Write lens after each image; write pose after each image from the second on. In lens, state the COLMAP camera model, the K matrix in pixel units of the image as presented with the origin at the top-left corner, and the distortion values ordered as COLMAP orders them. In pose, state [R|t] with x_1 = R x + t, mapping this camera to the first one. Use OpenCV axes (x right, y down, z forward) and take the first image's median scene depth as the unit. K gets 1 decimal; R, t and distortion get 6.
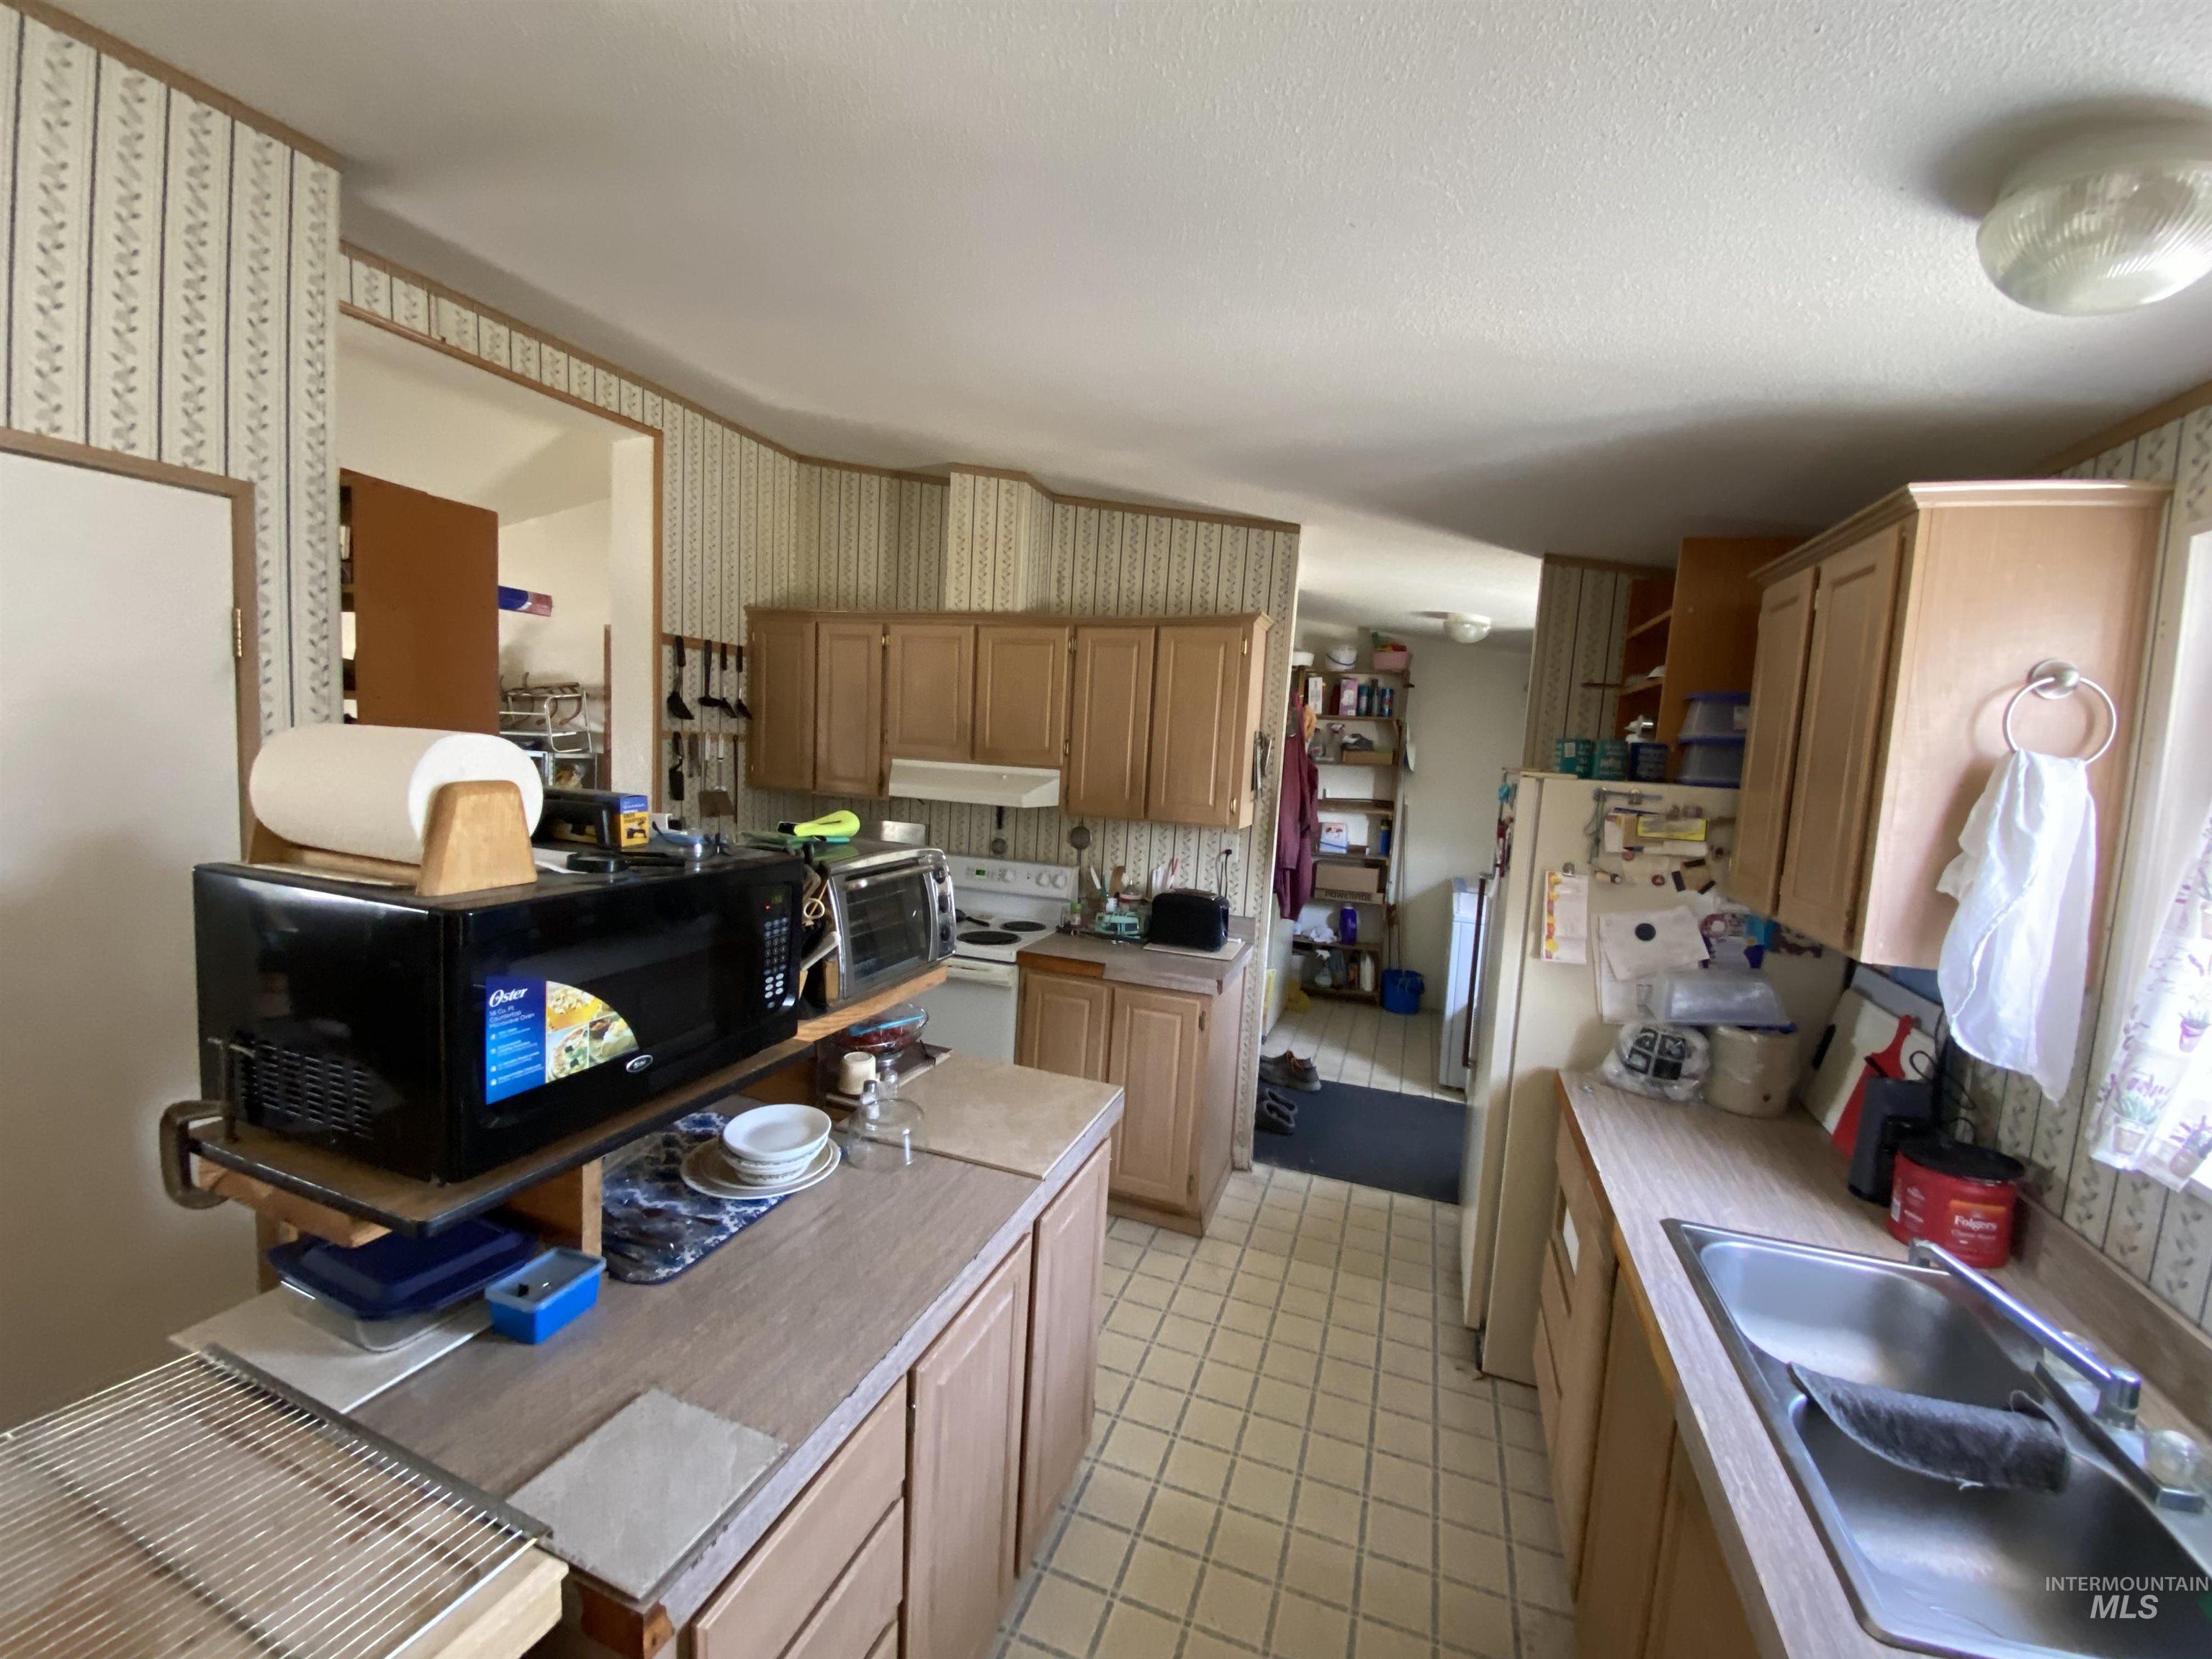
lens RADIAL K [[900.3, 0, 1067.4], [0, 900.3, 840.0], [0, 0, 1]] dist [0.002318, -0.000854]
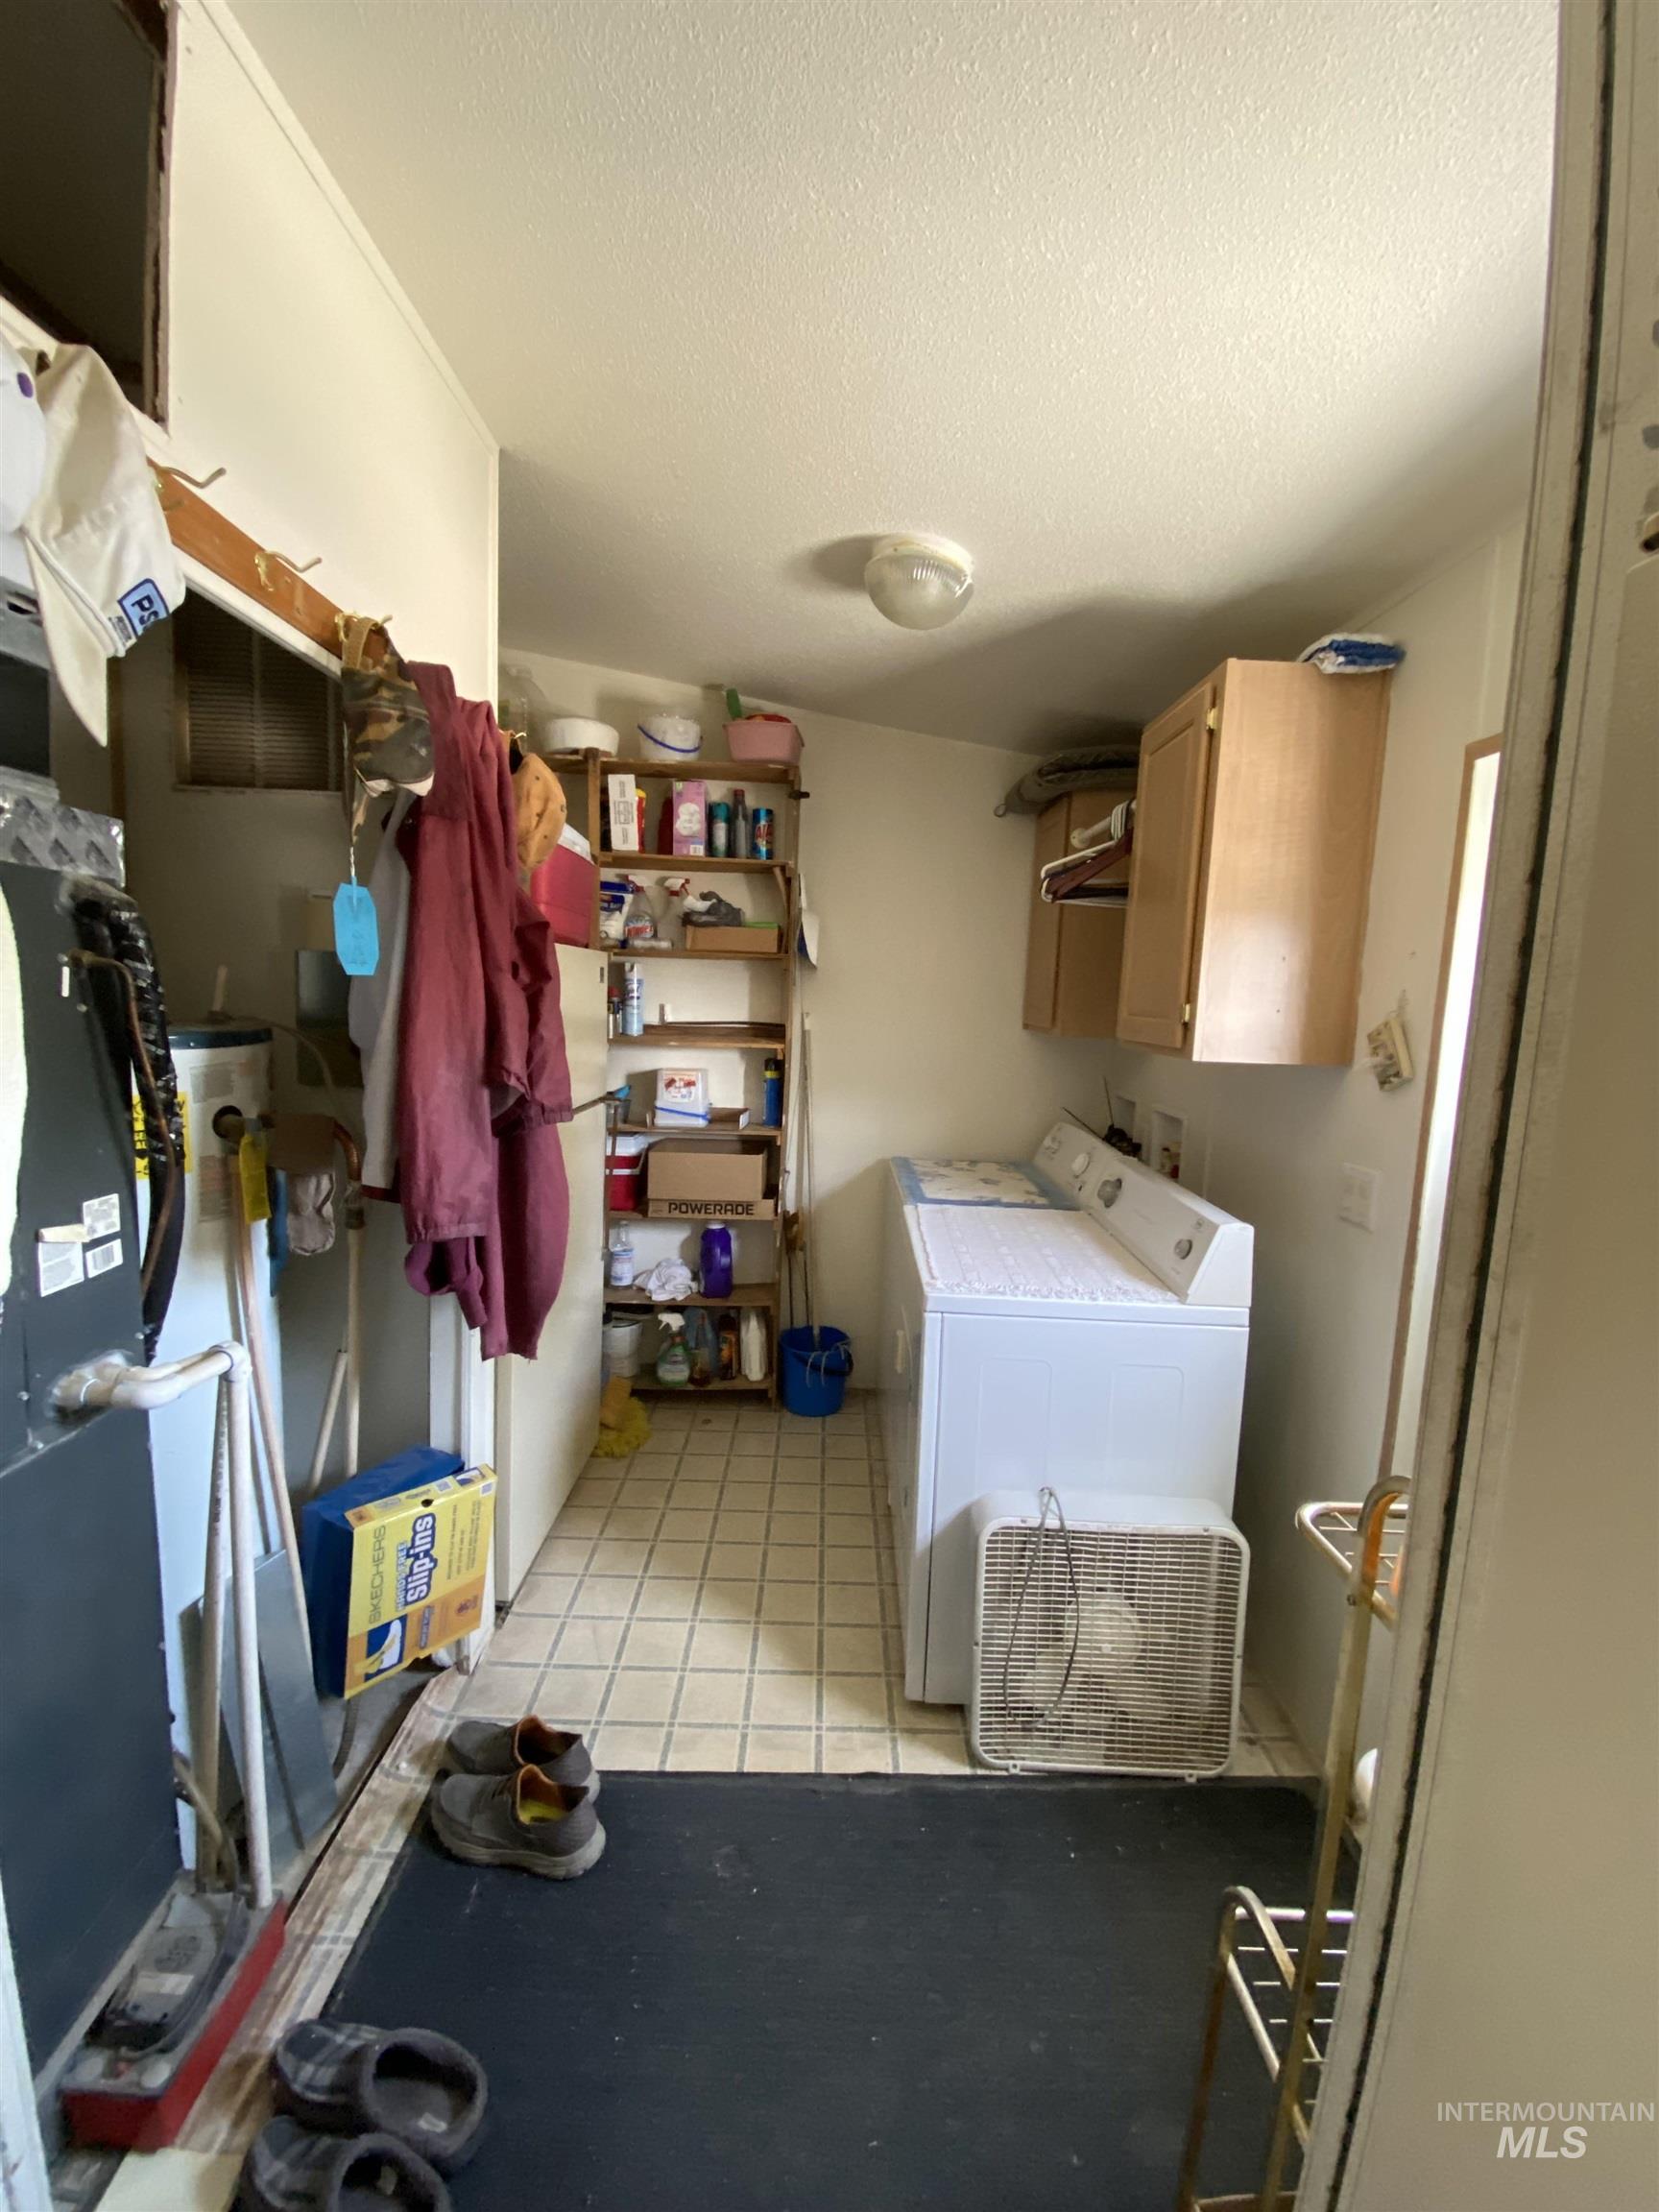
lens RADIAL K [[900.3, 0, 829.9], [0, 900.3, 1098.5], [0, 0, 1]] dist [0.002318, -0.000854]
pose [[0.932276, -0.059781, 0.356774, 0.191248], [0.045137, 0.997767, 0.049241, -0.023801], [-0.358921, -0.029802, 0.932892, 0.483809]]
